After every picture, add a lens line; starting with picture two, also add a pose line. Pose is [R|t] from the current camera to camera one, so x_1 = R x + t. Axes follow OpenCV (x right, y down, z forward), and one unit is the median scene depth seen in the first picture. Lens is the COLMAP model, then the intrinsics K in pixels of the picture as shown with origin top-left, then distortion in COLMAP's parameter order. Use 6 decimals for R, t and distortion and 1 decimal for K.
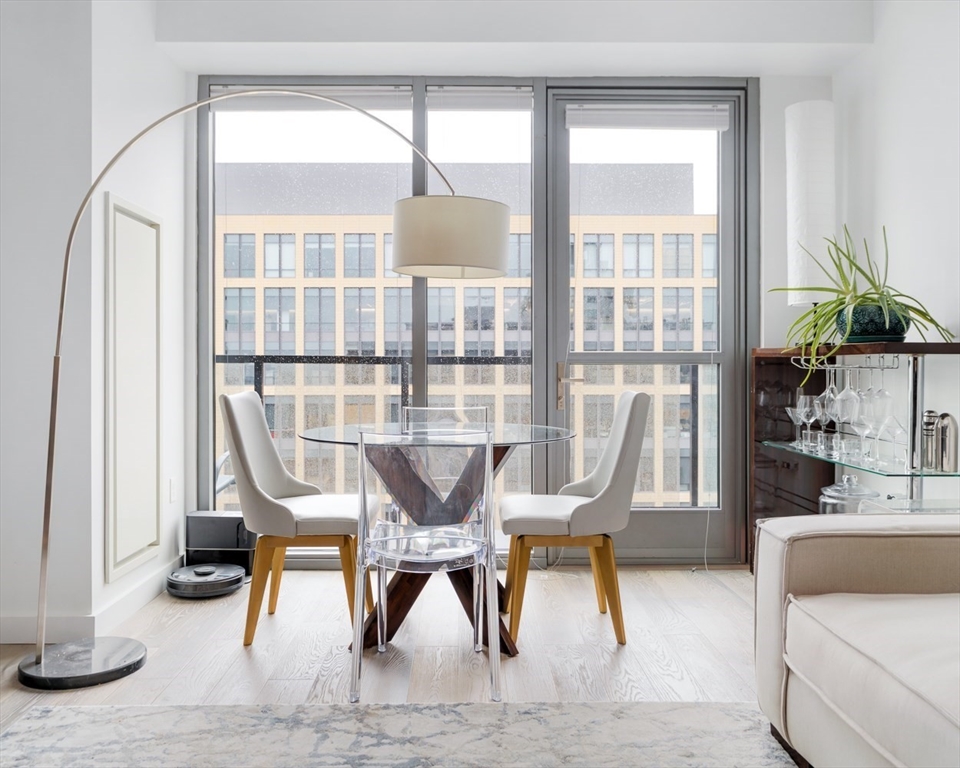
lens RADIAL K [[829.4, 0, 458.2], [0, 829.4, 367.8], [0, 0, 1]] dist [0.062261, 0.008013]
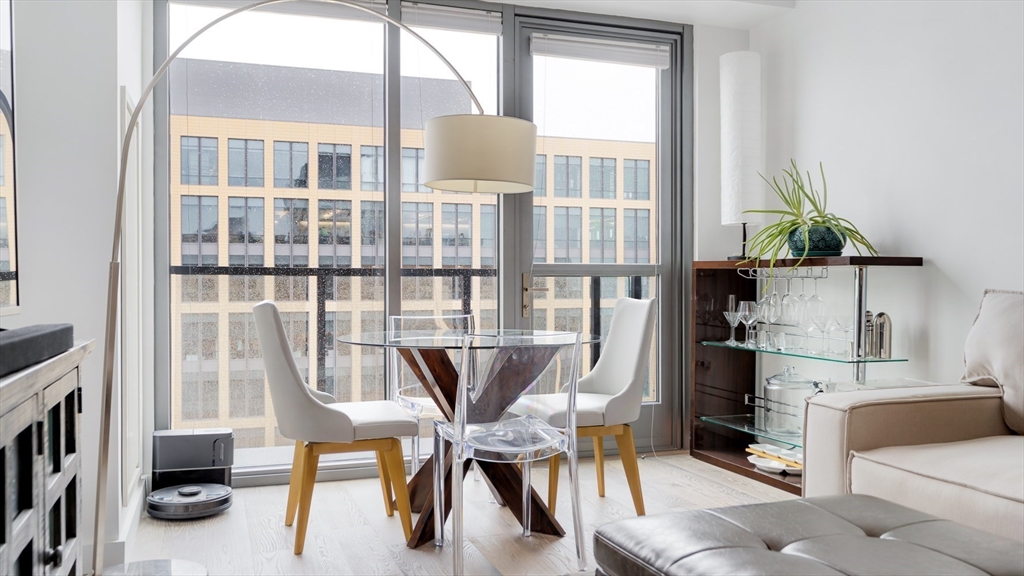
lens RADIAL K [[856.6, 0, 489.4], [0, 856.6, 305.7], [0, 0, 1]] dist [0.065543, -0.000776]
pose [[0.950636, -0.010342, 0.310136, -0.271748], [0.002404, 0.999660, 0.025965, 0.005737], [-0.310299, -0.023938, 0.950337, -0.041488]]
